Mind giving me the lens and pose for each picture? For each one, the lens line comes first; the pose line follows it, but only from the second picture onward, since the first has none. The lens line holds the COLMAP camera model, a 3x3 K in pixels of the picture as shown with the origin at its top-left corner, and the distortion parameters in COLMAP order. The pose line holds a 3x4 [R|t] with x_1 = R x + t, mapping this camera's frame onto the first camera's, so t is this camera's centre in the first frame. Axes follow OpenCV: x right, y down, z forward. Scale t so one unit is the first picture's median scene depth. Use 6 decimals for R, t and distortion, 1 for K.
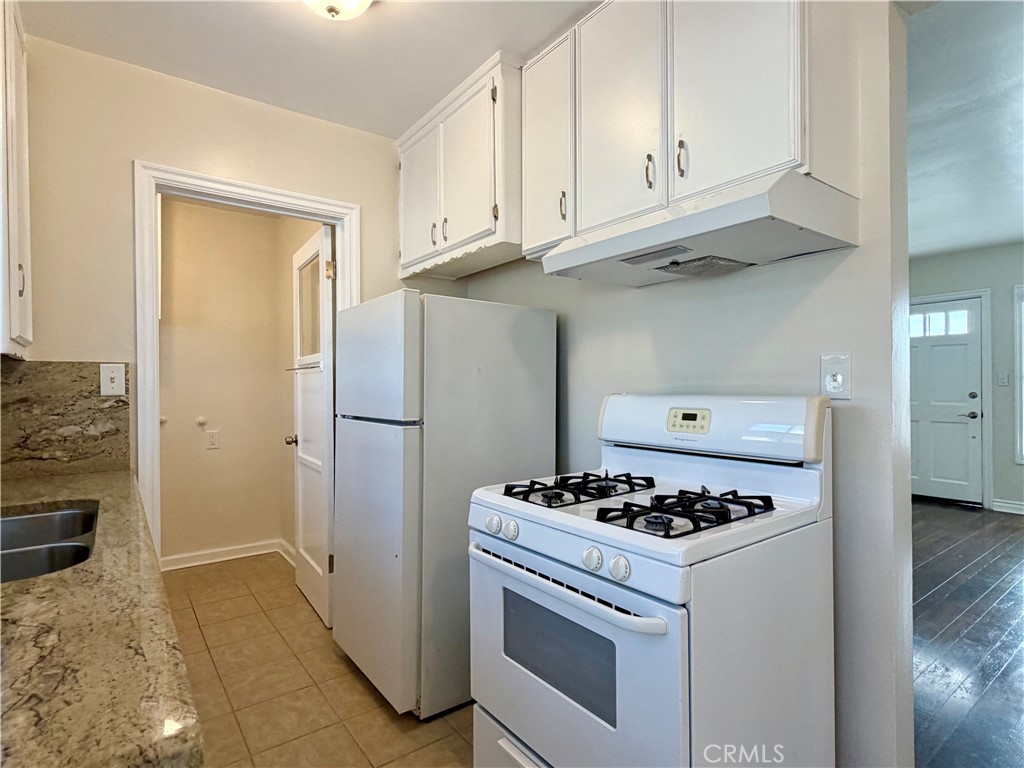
lens RADIAL K [[539.2, 0, 512.5], [0, 539.2, 385.1], [0, 0, 1]] dist [0.000414, 0.000712]
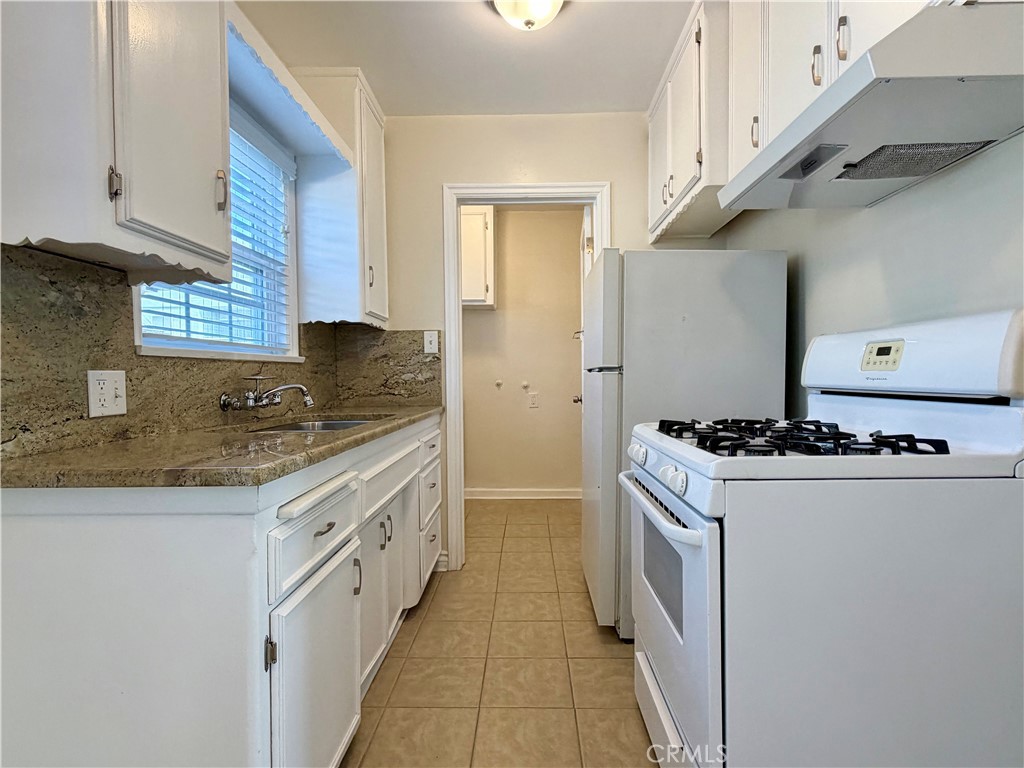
lens RADIAL K [[538.1, 0, 518.5], [0, 538.1, 384.5], [0, 0, 1]] dist [-0.000884, 0.000219]
pose [[0.790765, 0.009357, -0.612048, 0.312524], [0.004561, 0.999765, 0.021178, 0.071968], [0.612103, -0.019538, 0.790537, 0.011480]]
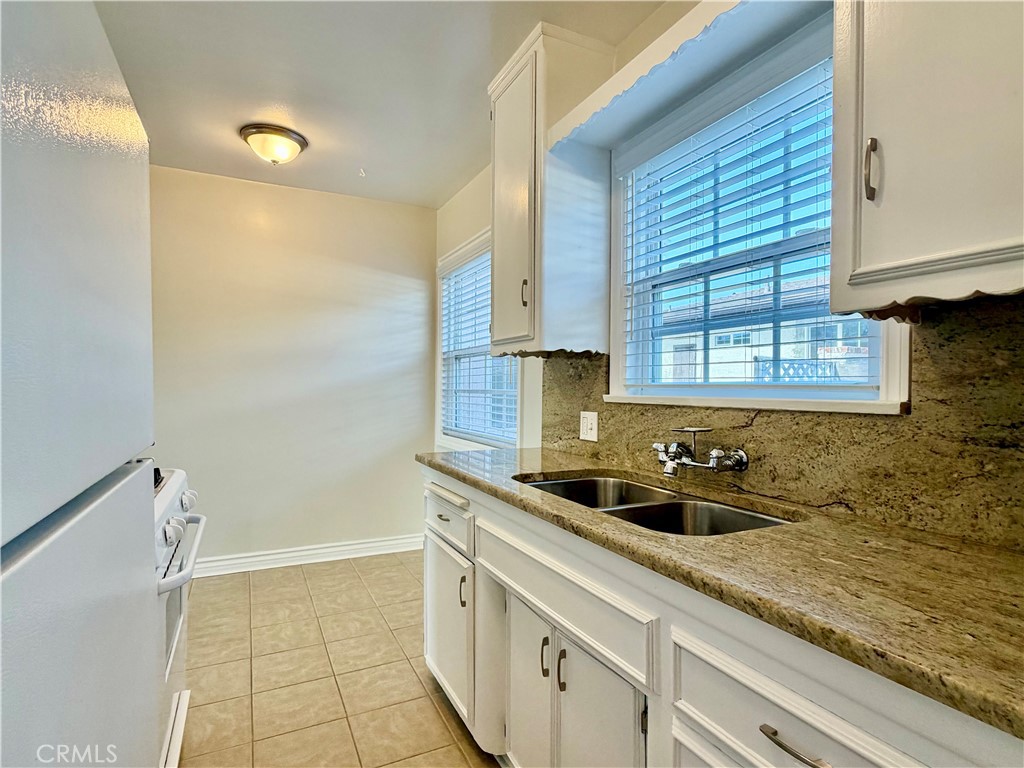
lens RADIAL K [[532.9, 0, 512.0], [0, 532.9, 384.0], [0, 0, 1]] dist [-0.000066, 0.000426]
pose [[-0.984295, 0.001297, 0.176526, -0.519854], [0.000214, 0.999981, -0.006159, 0.019125], [-0.176530, -0.006024, -0.984277, 1.260799]]
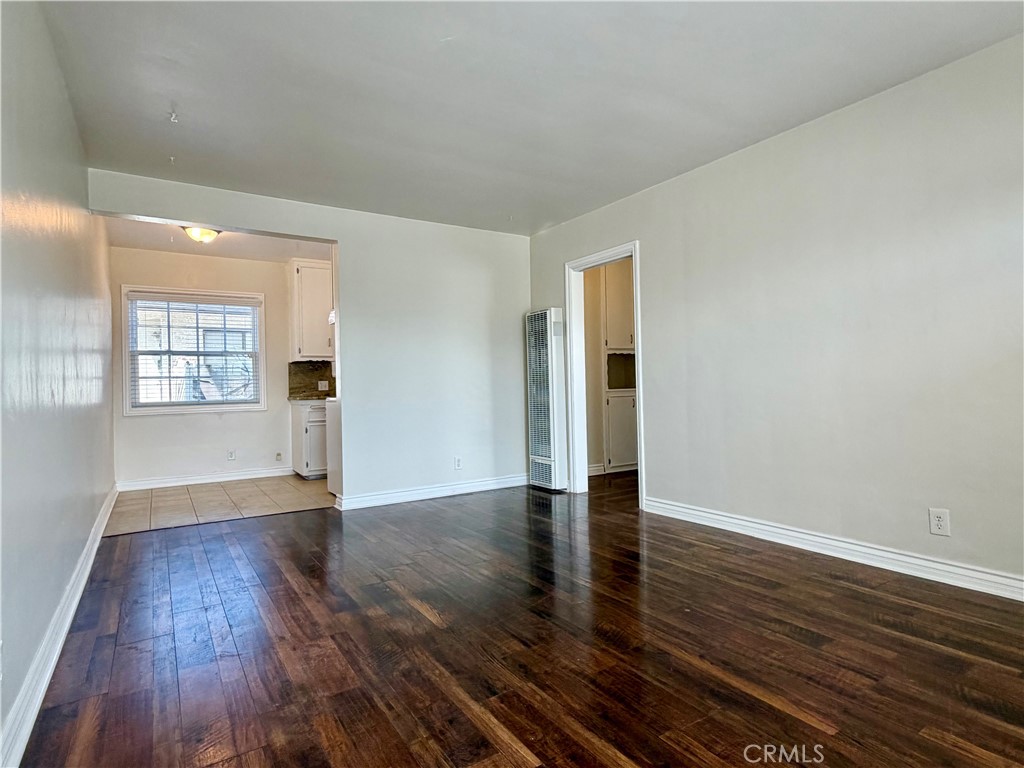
lens RADIAL K [[551.5, 0, 514.0], [0, 551.5, 384.3], [0, 0, 1]] dist [-0.001308, 0.001340]
pose [[-0.064294, 0.006219, -0.997912, 2.677470], [0.022812, 0.999728, 0.004761, 0.094908], [0.997670, -0.022458, -0.064419, 1.549883]]
